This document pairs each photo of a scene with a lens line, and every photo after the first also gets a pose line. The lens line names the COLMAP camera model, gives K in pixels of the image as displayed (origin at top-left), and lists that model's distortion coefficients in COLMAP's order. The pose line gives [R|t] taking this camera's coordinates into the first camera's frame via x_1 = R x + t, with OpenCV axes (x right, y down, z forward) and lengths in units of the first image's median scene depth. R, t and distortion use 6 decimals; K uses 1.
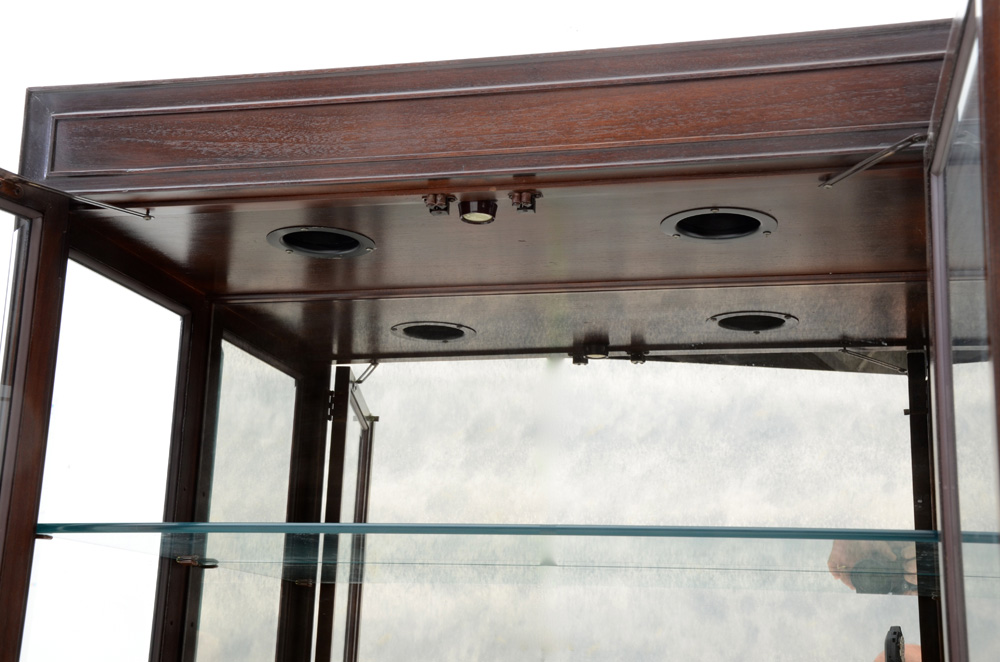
lens RADIAL K [[1469.3, 0, 500.0], [0, 1469.3, 331.0], [0, 0, 1]] dist [0.004786, 1.525984]
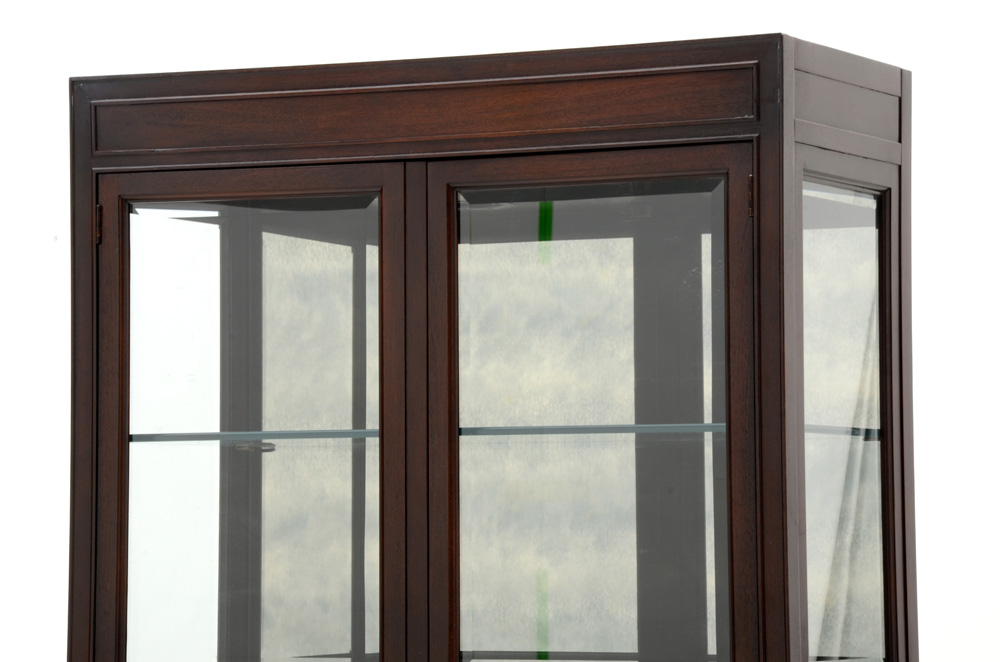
lens RADIAL K [[3874.2, 0, 500.0], [0, 3874.2, 331.0], [0, 0, 1]] dist [1.444969, 1.474553]
pose [[0.980226, -0.048168, -0.191929, 0.555576], [0.081350, 0.982260, 0.168958, -0.419832], [0.180386, -0.181230, 0.966756, -1.823063]]
